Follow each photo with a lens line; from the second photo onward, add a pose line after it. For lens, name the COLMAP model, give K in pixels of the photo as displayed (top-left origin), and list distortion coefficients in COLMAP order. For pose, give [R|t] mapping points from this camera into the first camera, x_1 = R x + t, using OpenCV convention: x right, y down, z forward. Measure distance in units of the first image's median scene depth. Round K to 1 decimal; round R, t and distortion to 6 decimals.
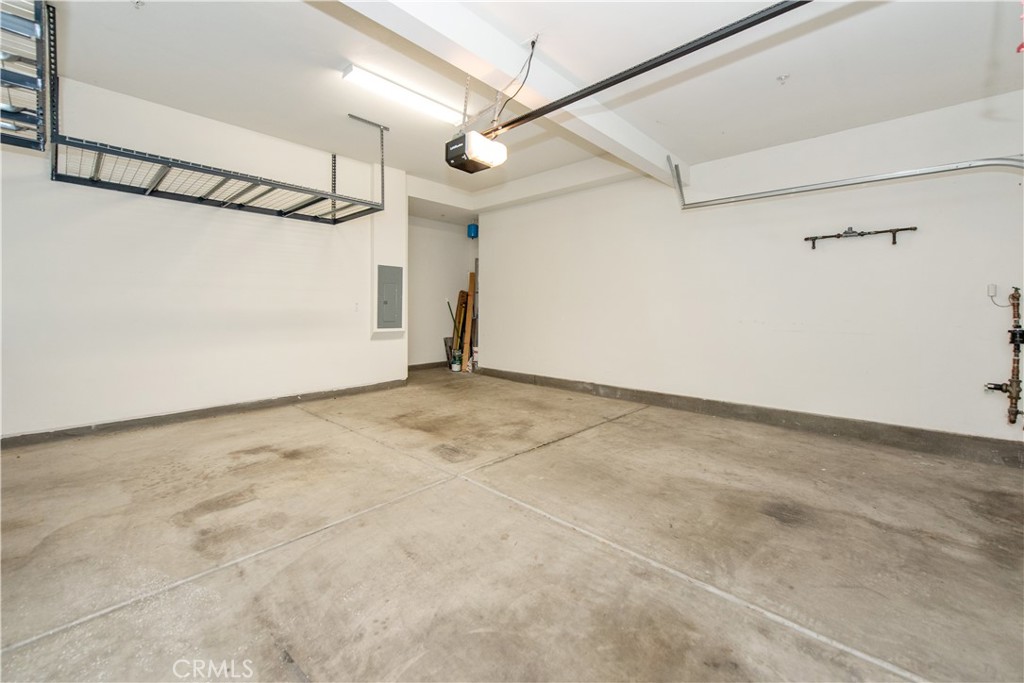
lens RADIAL K [[405.2, 0, 523.6], [0, 405.2, 308.1], [0, 0, 1]] dist [0.008808, -0.003223]
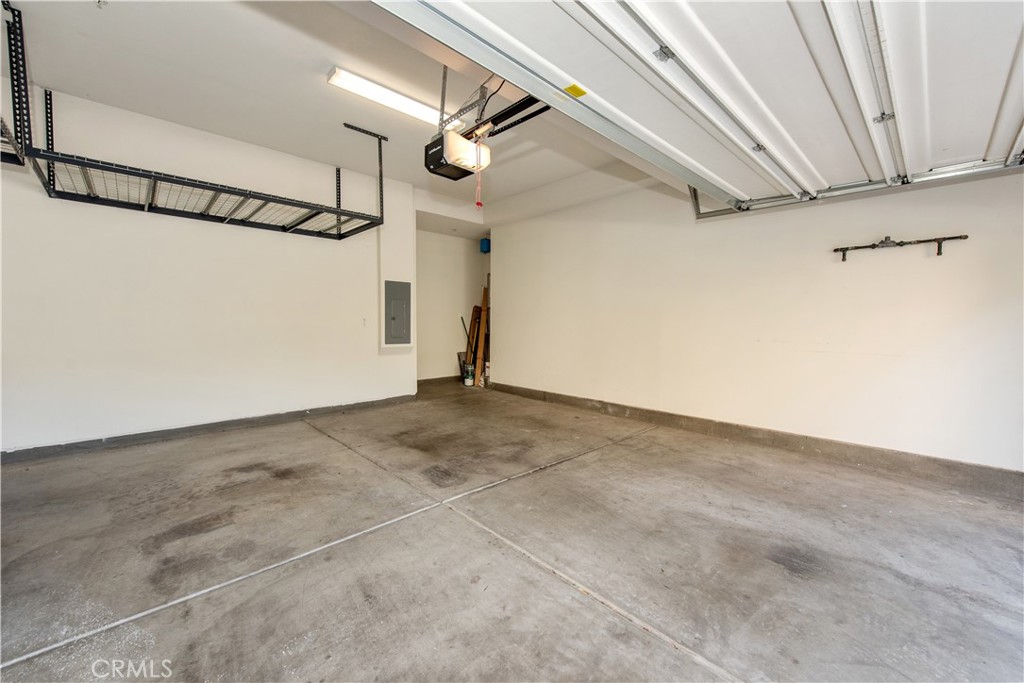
lens RADIAL K [[405.2, 0, 512.1], [0, 405.2, 342.8], [0, 0, 1]] dist [0.008808, -0.003223]
pose [[0.998095, 0.005693, -0.061437, 0.061390], [-0.002724, 0.998829, 0.048309, -0.010683], [0.061640, -0.048050, 0.996941, 0.079112]]
